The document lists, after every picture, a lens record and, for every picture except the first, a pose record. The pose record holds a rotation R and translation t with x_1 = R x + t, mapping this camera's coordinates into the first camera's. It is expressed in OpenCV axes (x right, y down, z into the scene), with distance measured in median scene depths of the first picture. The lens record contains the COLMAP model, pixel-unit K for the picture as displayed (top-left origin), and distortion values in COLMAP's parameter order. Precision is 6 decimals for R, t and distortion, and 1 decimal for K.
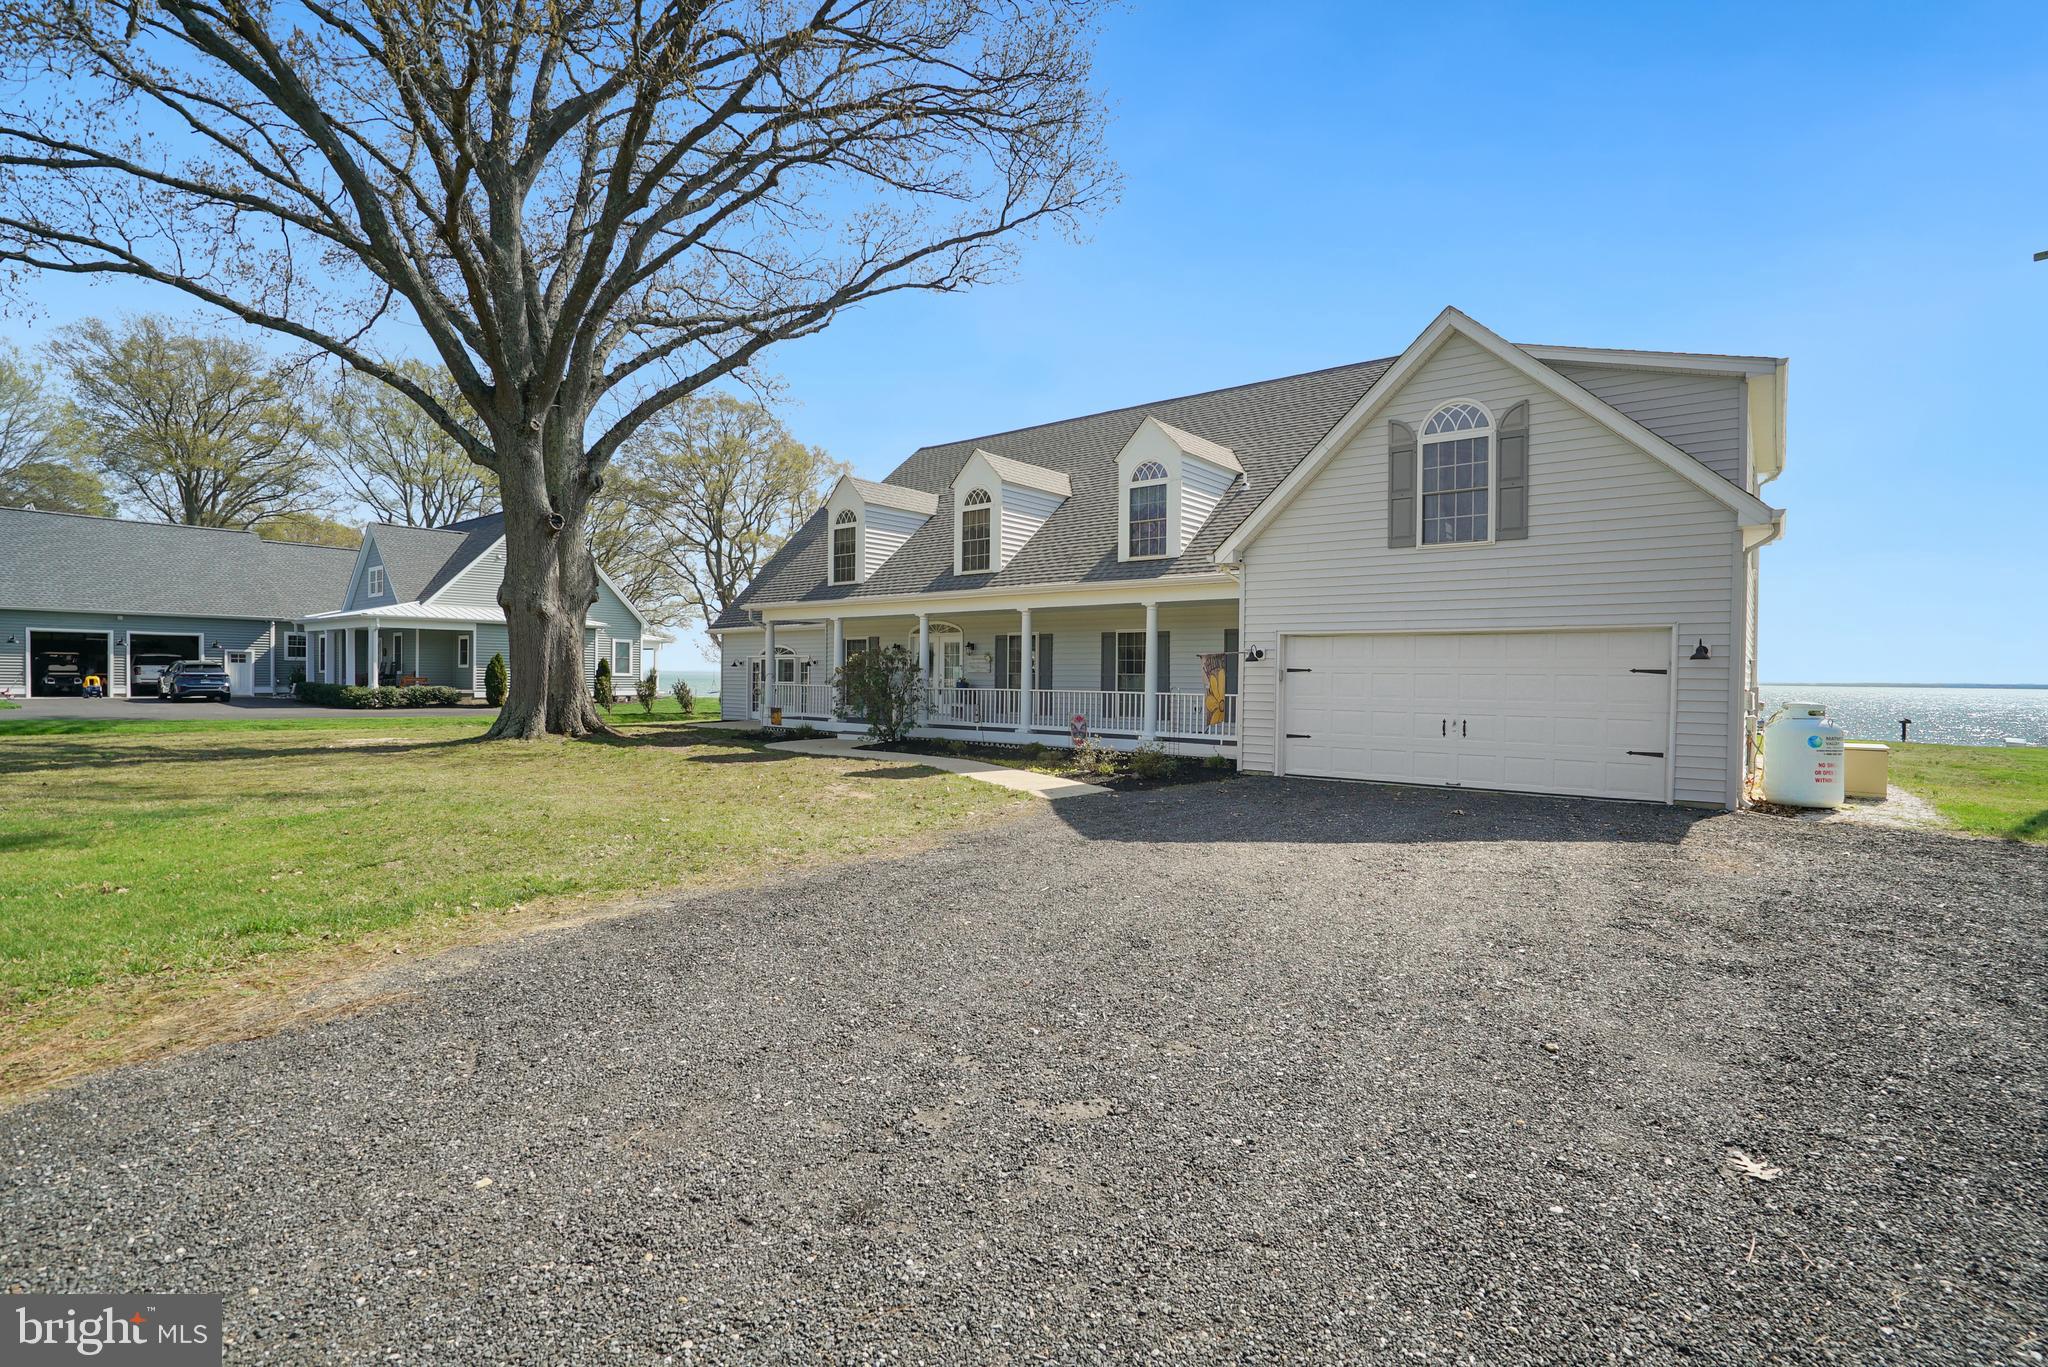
lens RADIAL K [[976.3, 0, 1005.9], [0, 976.3, 687.3], [0, 0, 1]] dist [-0.037410, 0.013310]
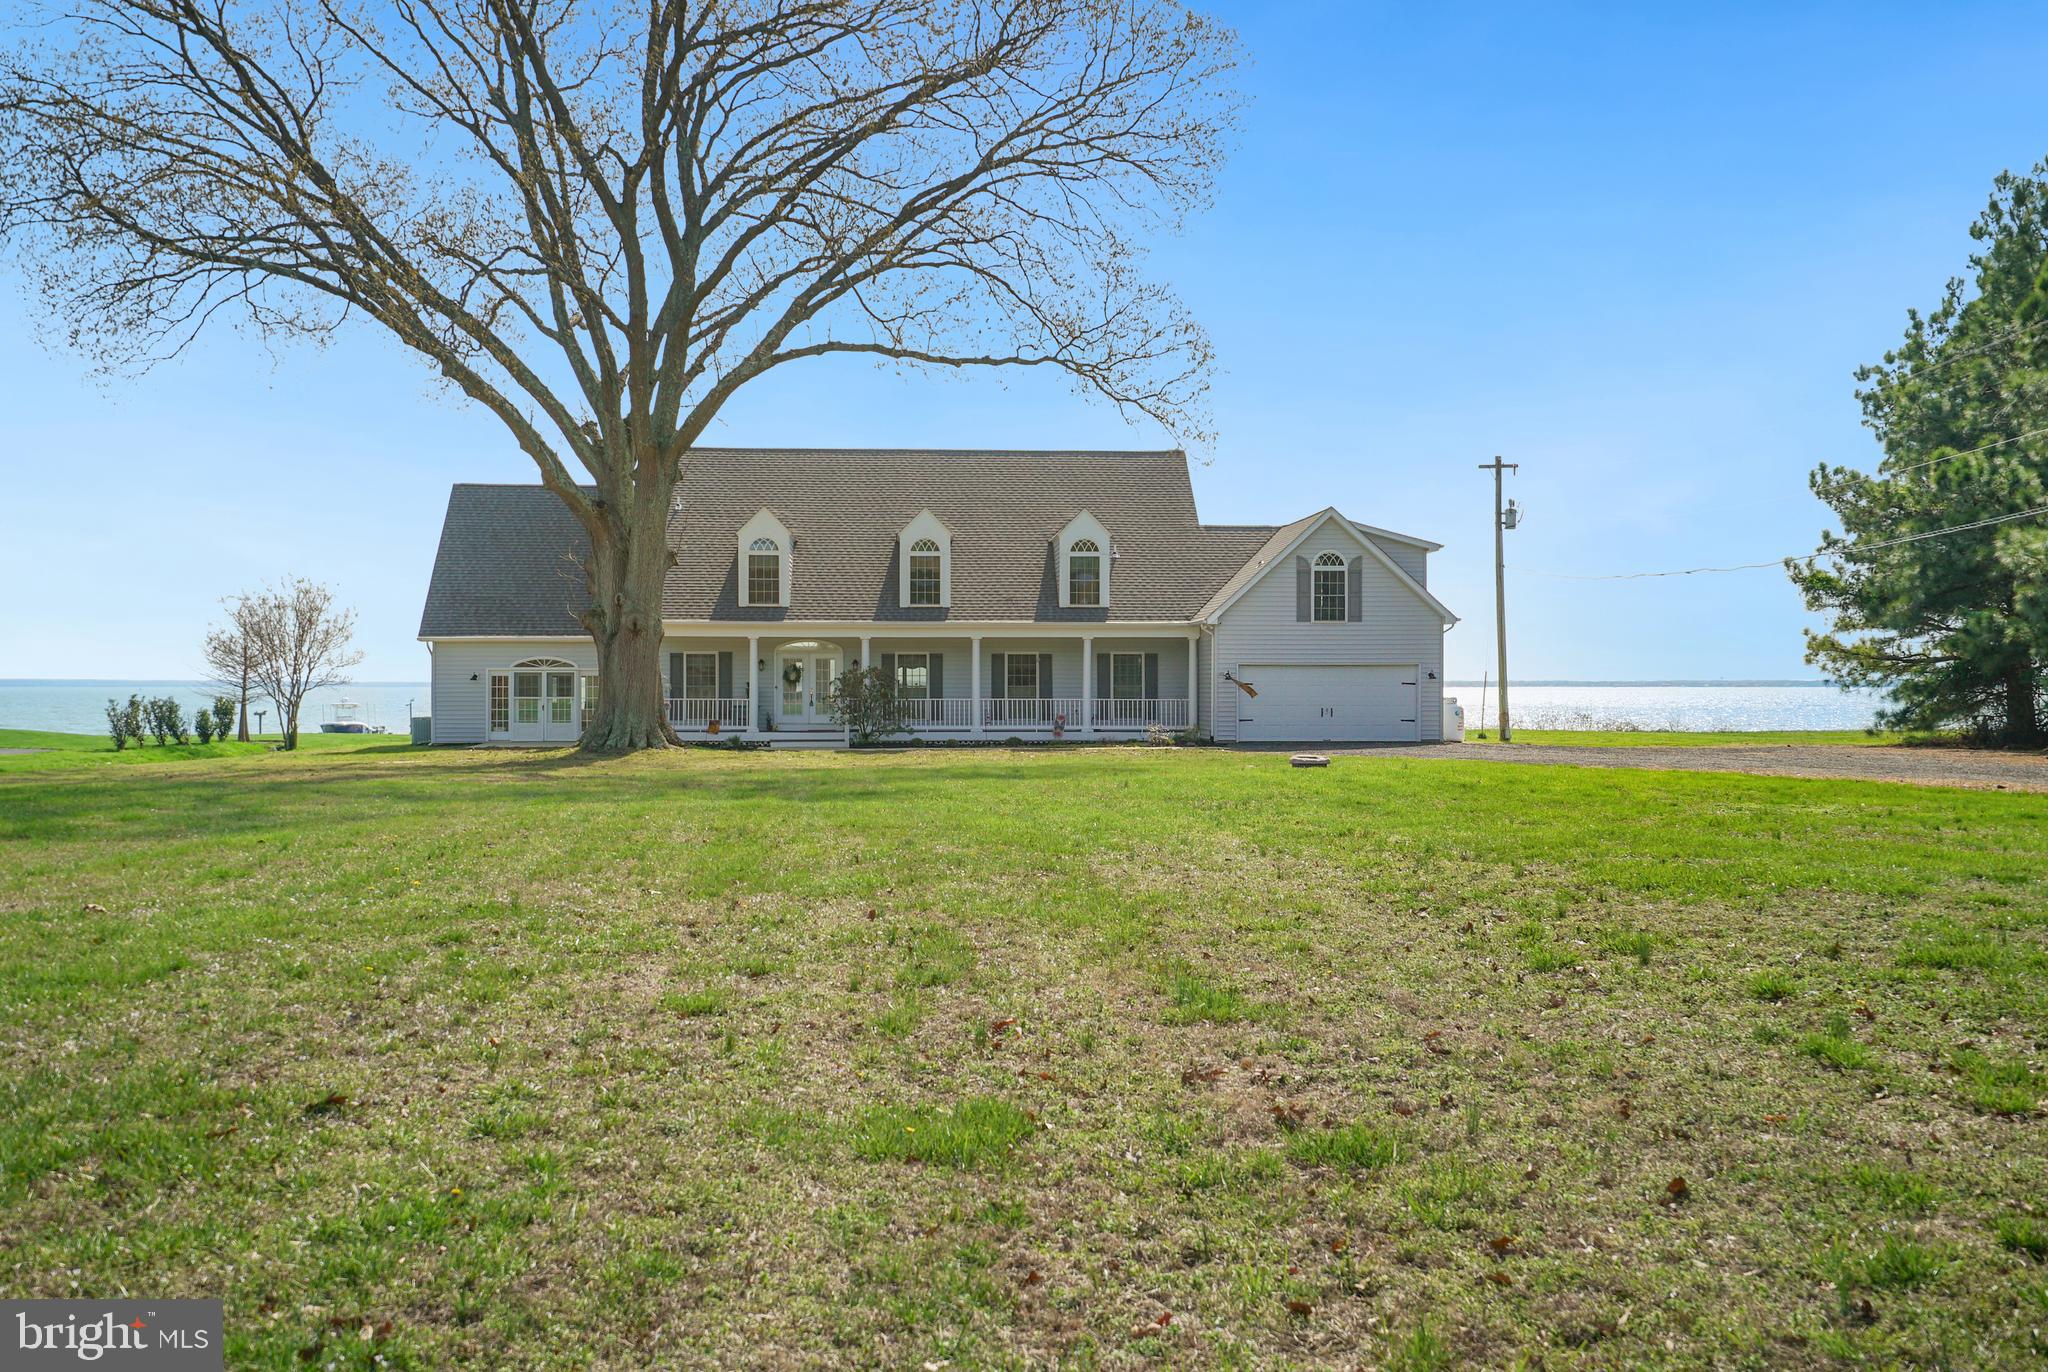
lens RADIAL K [[2037.2, 0, 1016.8], [0, 2037.2, 698.2], [0, 0, 1]] dist [0.090918, 0.000000]
pose [[0.708501, -0.017139, 0.705502, -2.117890], [0.014309, 0.999848, 0.009919, -0.028560], [-0.705565, 0.003068, 0.708639, -1.098847]]
